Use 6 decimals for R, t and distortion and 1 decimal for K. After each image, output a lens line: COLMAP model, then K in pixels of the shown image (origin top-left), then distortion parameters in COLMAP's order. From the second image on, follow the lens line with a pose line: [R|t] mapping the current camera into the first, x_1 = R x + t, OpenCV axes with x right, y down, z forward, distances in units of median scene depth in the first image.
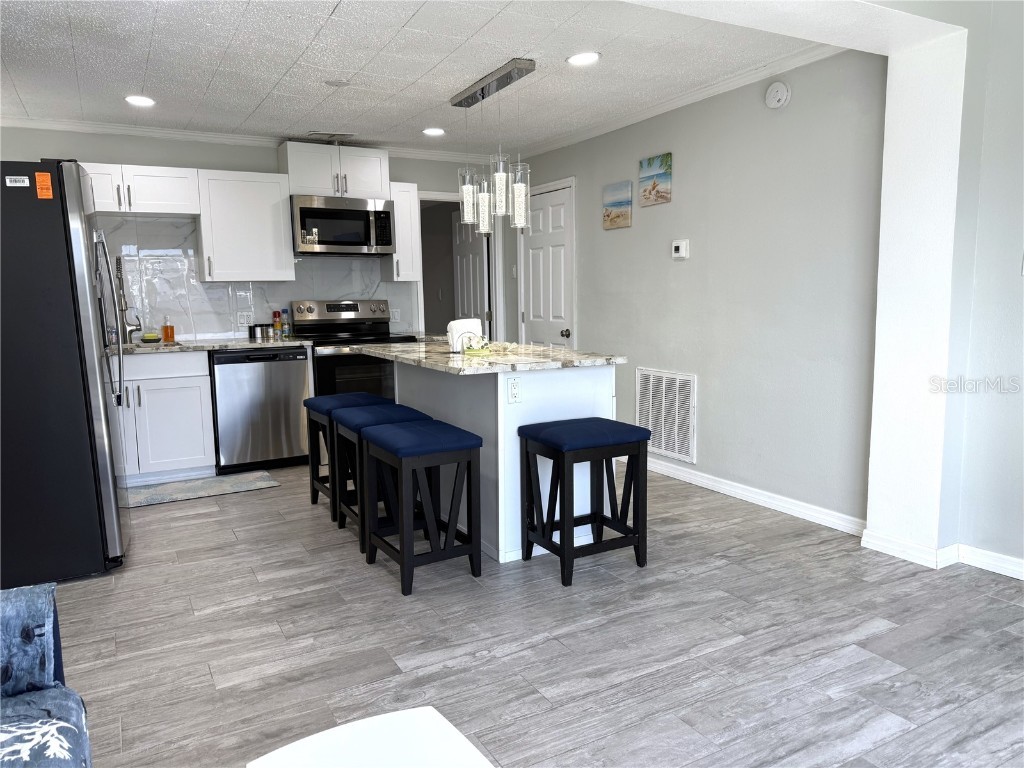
lens RADIAL K [[725.3, 0, 512.0], [0, 725.3, 384.0], [0, 0, 1]] dist [0.045549, -0.052767]
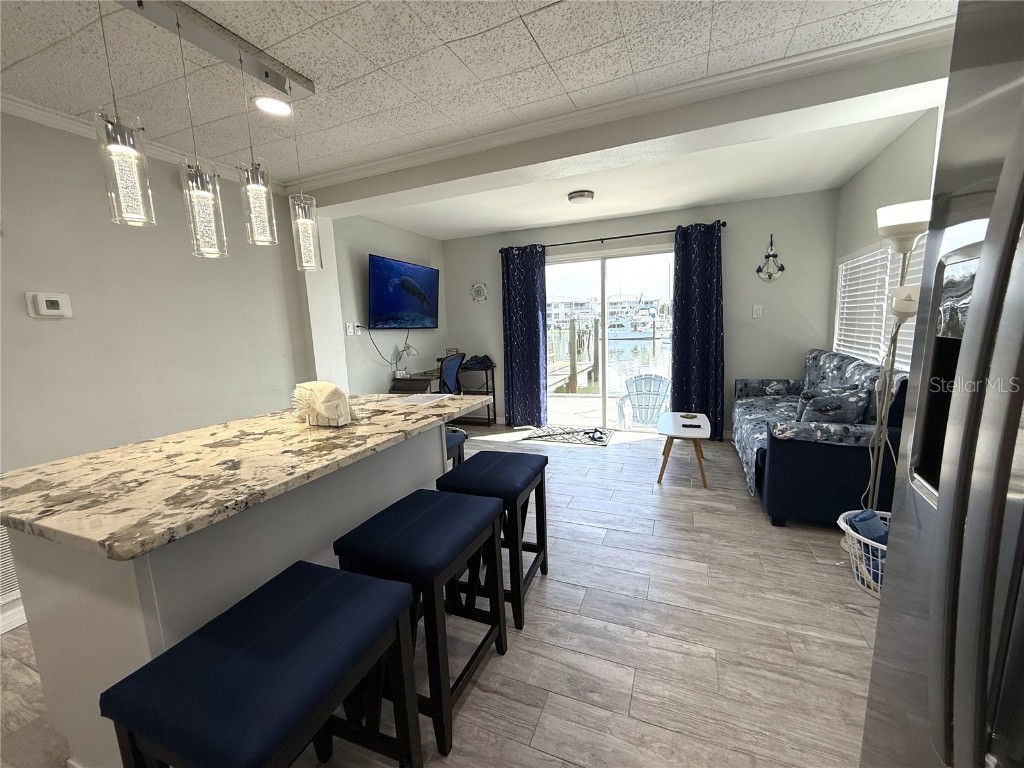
lens RADIAL K [[409.4, 0, 508.3], [0, 409.4, 384.7], [0, 0, 1]] dist [0.000360, 0.000629]
pose [[-0.613749, -0.068648, 0.786511, -0.546154], [0.153066, 0.966964, 0.203842, -0.154071], [-0.774521, 0.245496, -0.582966, 1.176642]]
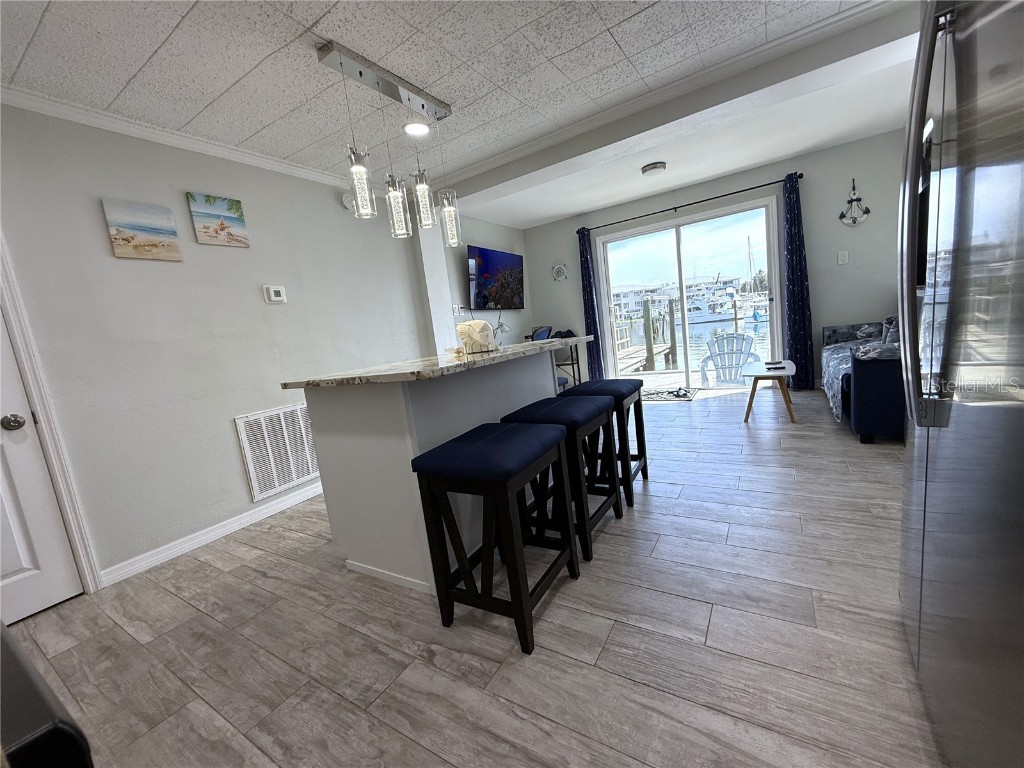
lens RADIAL K [[409.4, 0, 508.1], [0, 409.4, 384.8], [0, 0, 1]] dist [0.000360, 0.000629]
pose [[-0.472722, -0.040143, 0.880297, -0.642899], [0.242761, 0.954375, 0.173885, -0.099513], [-0.847113, 0.295901, -0.441409, 1.331679]]
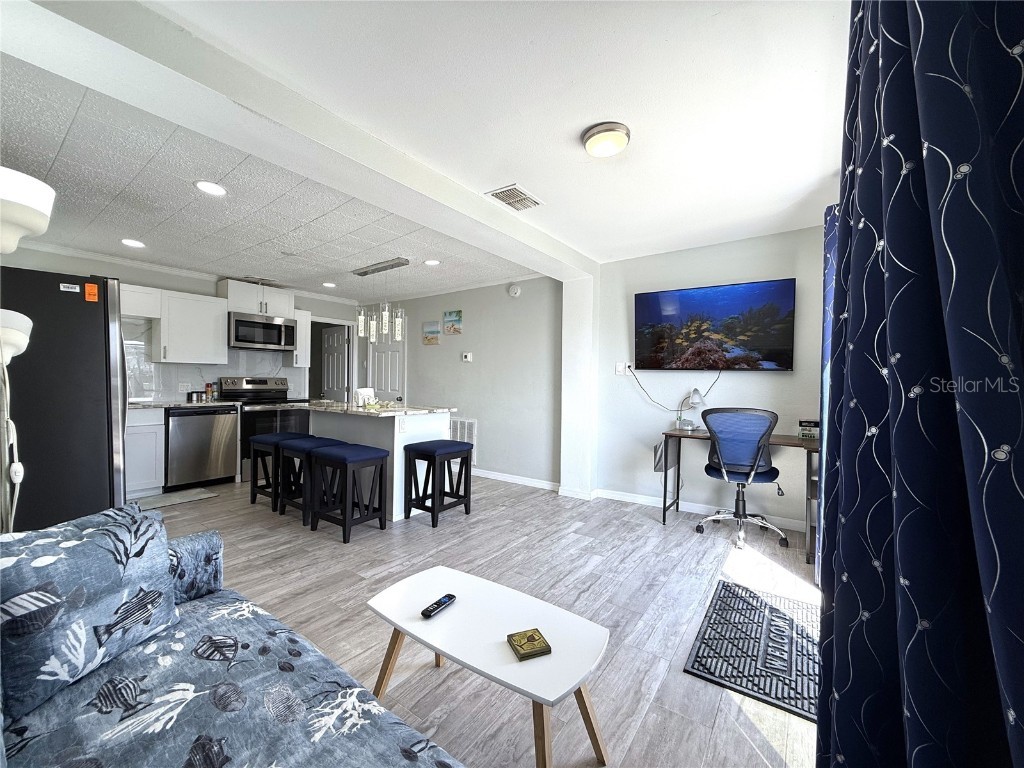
lens RADIAL K [[409.4, 0, 509.6], [0, 409.4, 383.9], [0, 0, 1]] dist [0.000360, 0.000629]
pose [[0.905821, 0.025049, 0.422919, -0.182934], [0.025837, 0.993126, -0.114159, 0.027166], [-0.422871, 0.114335, 0.898948, -0.079464]]
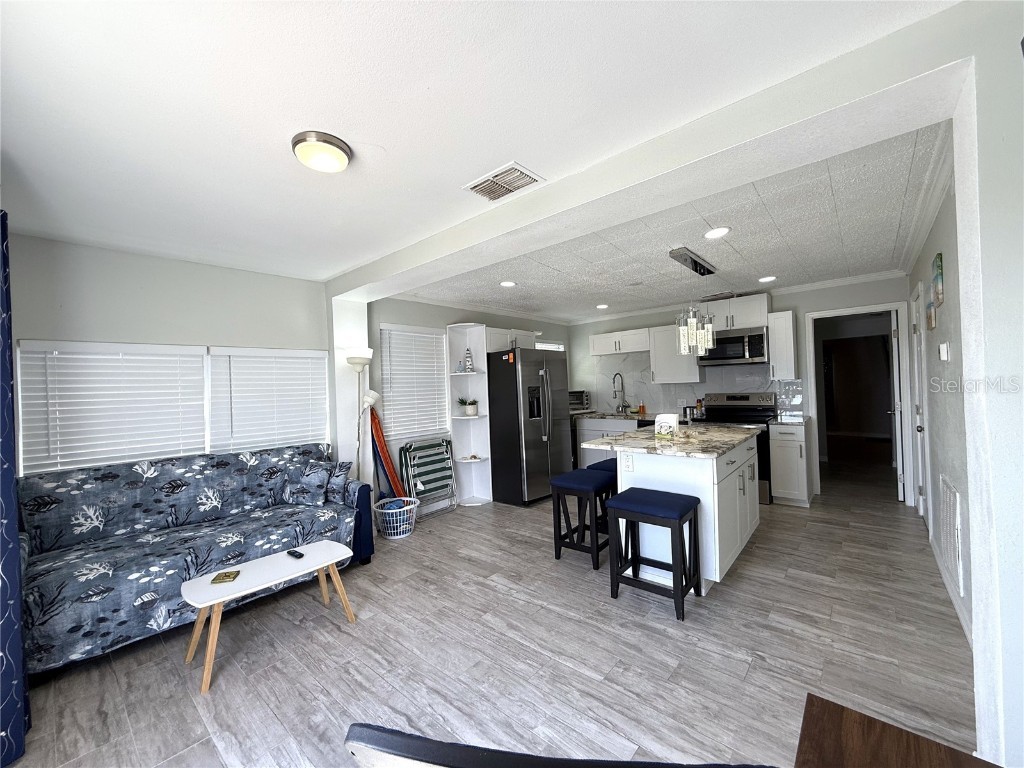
lens RADIAL K [[409.4, 0, 508.2], [0, 409.4, 384.6], [0, 0, 1]] dist [0.000360, 0.000629]
pose [[0.339509, 0.000479, -0.940603, 0.696784], [-0.090658, 0.995361, -0.032216, -0.101122], [0.936224, 0.096211, 0.337978, 0.403021]]
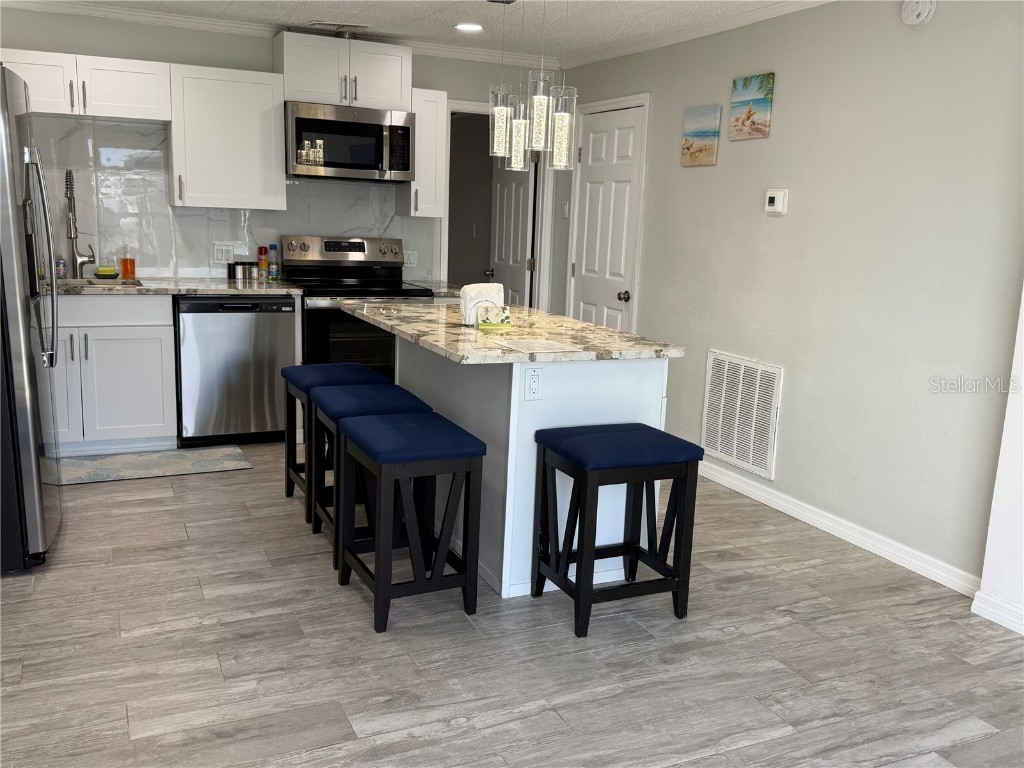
lens RADIAL K [[909.5, 0, 518.6], [0, 909.5, 387.5], [0, 0, 1]] dist [0.053651, -0.073257]
pose [[0.995917, 0.067514, -0.059921, 0.042728], [-0.063607, 0.995864, 0.064874, -0.046687], [0.064053, -0.060798, 0.996093, 0.017134]]
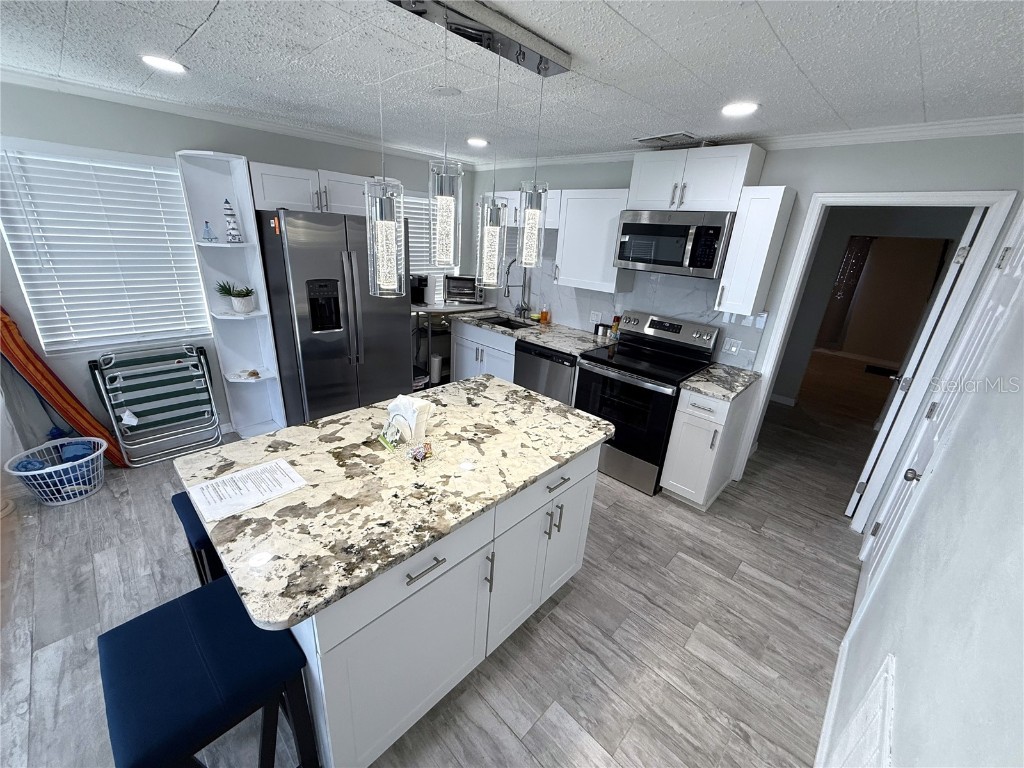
lens RADIAL K [[409.4, 0, 507.4], [0, 409.4, 384.9], [0, 0, 1]] dist [0.000360, 0.000629]
pose [[0.289176, 0.369777, -0.882973, 0.372442], [-0.188237, 0.926338, 0.326290, -0.286329], [0.938586, 0.071853, 0.337481, 1.019004]]
